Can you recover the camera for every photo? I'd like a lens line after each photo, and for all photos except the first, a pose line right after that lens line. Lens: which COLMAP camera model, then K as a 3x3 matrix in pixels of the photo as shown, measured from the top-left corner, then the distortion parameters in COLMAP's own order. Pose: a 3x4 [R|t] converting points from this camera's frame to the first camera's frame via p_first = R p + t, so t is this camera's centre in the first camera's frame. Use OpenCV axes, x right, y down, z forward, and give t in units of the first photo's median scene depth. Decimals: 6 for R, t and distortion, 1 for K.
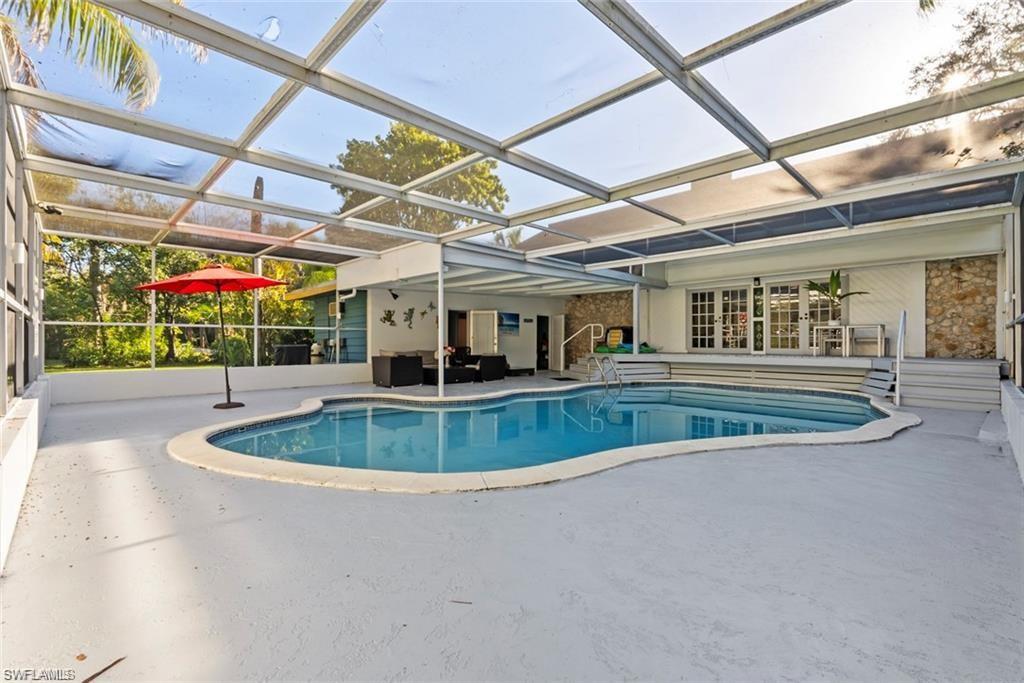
lens RADIAL K [[458.8, 0, 516.4], [0, 458.8, 345.6], [0, 0, 1]] dist [-0.000221, -0.000055]
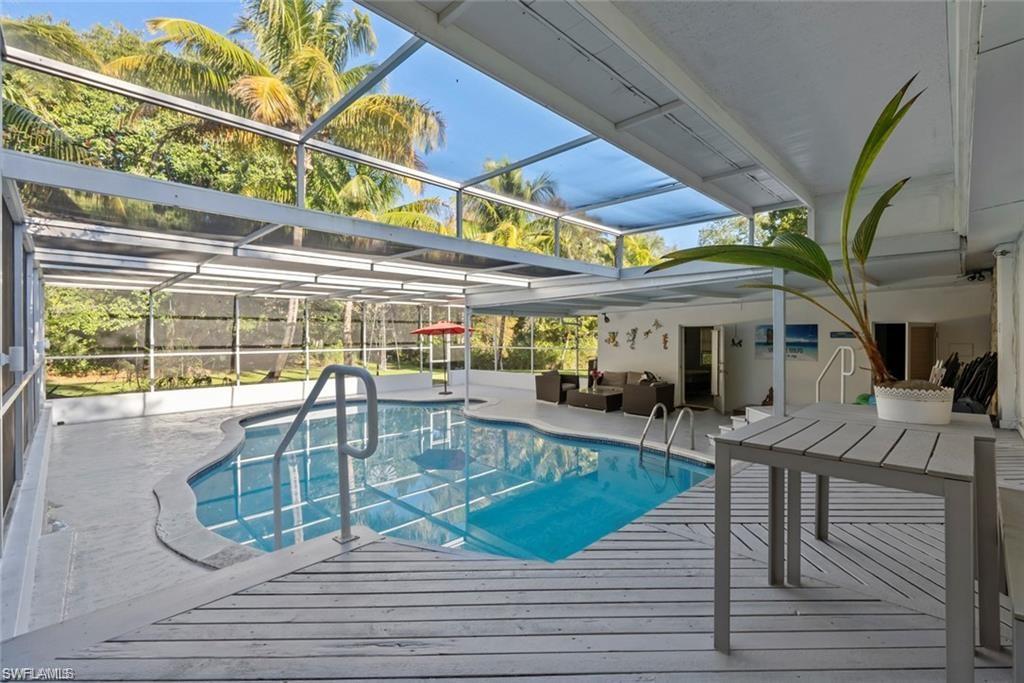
lens RADIAL K [[458.8, 0, 516.4], [0, 458.8, 345.6], [0, 0, 1]] dist [-0.000221, -0.000055]
pose [[0.007960, 0.012992, -0.999884, 0.617964], [-0.012515, 0.999839, 0.012892, -0.044375], [0.999890, 0.012411, 0.008122, 0.603029]]
